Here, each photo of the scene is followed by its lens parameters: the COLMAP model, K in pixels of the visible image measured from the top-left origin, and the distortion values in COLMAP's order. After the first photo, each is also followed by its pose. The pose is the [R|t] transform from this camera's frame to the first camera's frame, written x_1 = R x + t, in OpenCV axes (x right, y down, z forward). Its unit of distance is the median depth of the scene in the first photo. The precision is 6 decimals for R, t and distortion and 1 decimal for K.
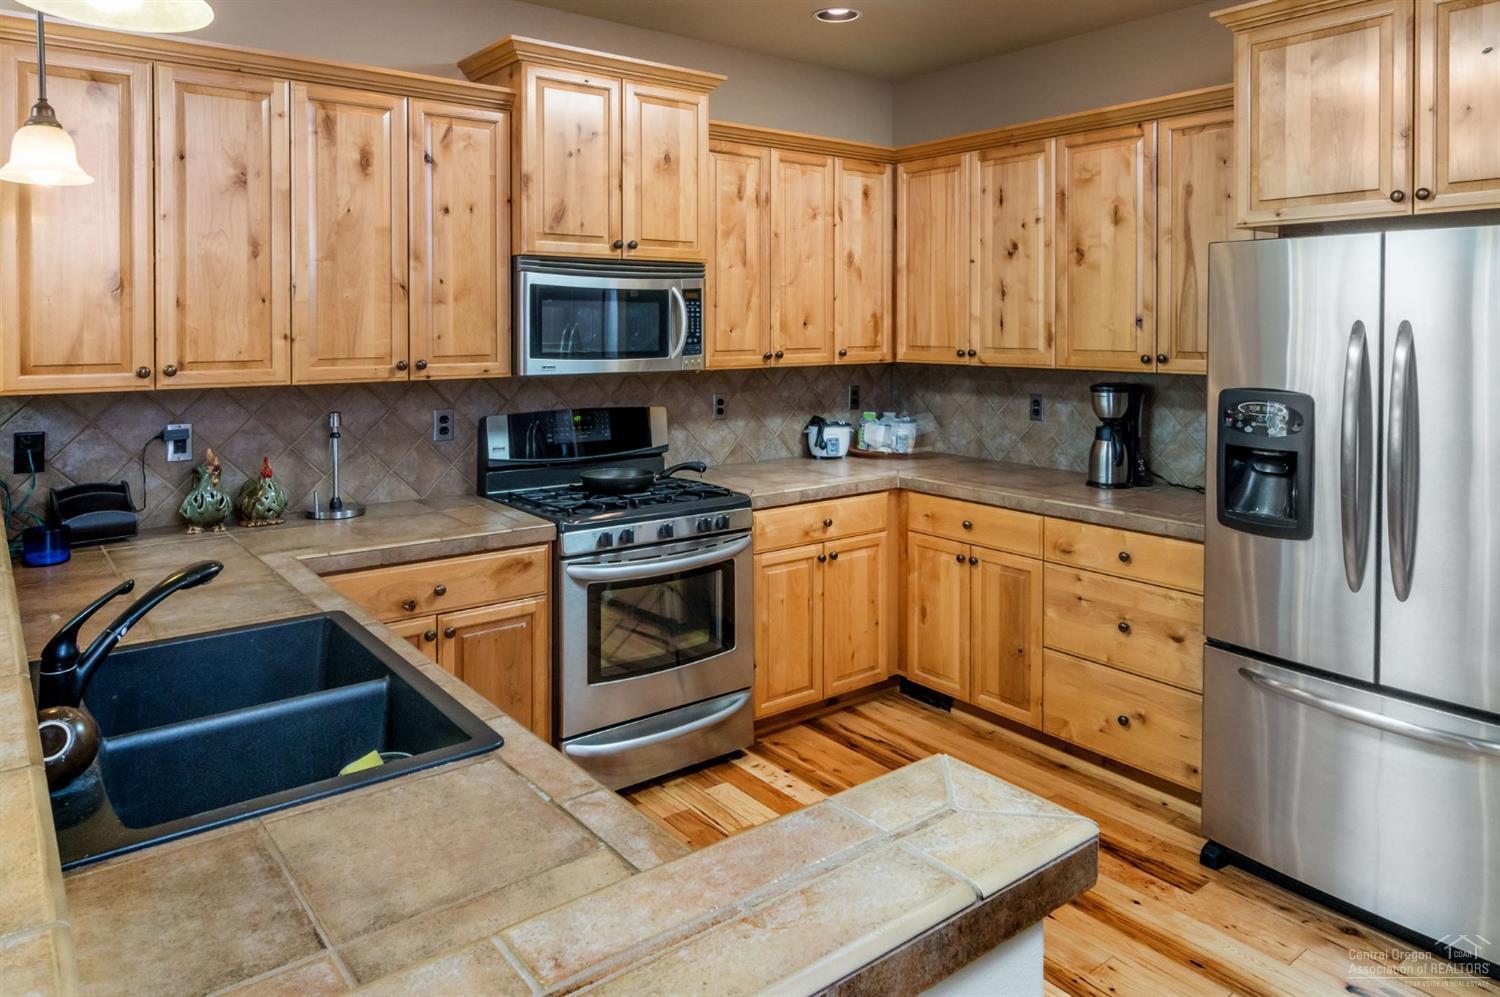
lens RADIAL K [[985.9, 0, 752.2], [0, 985.9, 403.0], [0, 0, 1]] dist [0.004742, 0.002247]
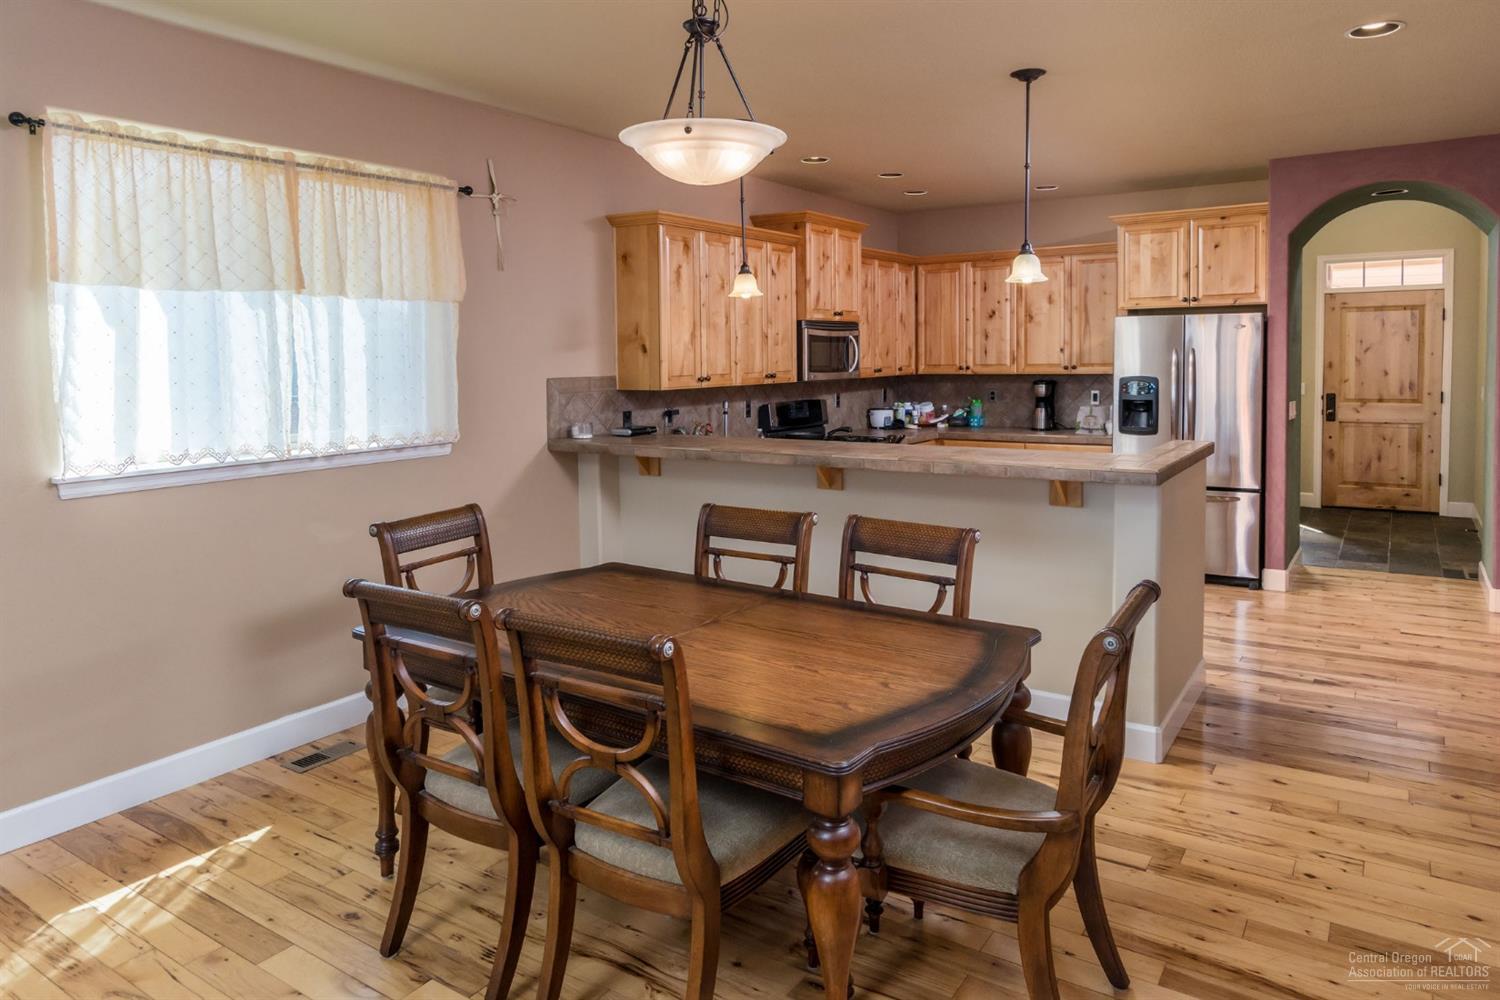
lens RADIAL K [[964.4, 0, 750.0], [0, 964.4, 500.0], [0, 0, 1]] dist [0.000810, 0.000154]
pose [[0.950773, -0.059420, 0.304138, -0.849314], [0.038945, 0.996575, 0.072954, 0.058513], [-0.307431, -0.057518, 0.949830, -0.745161]]
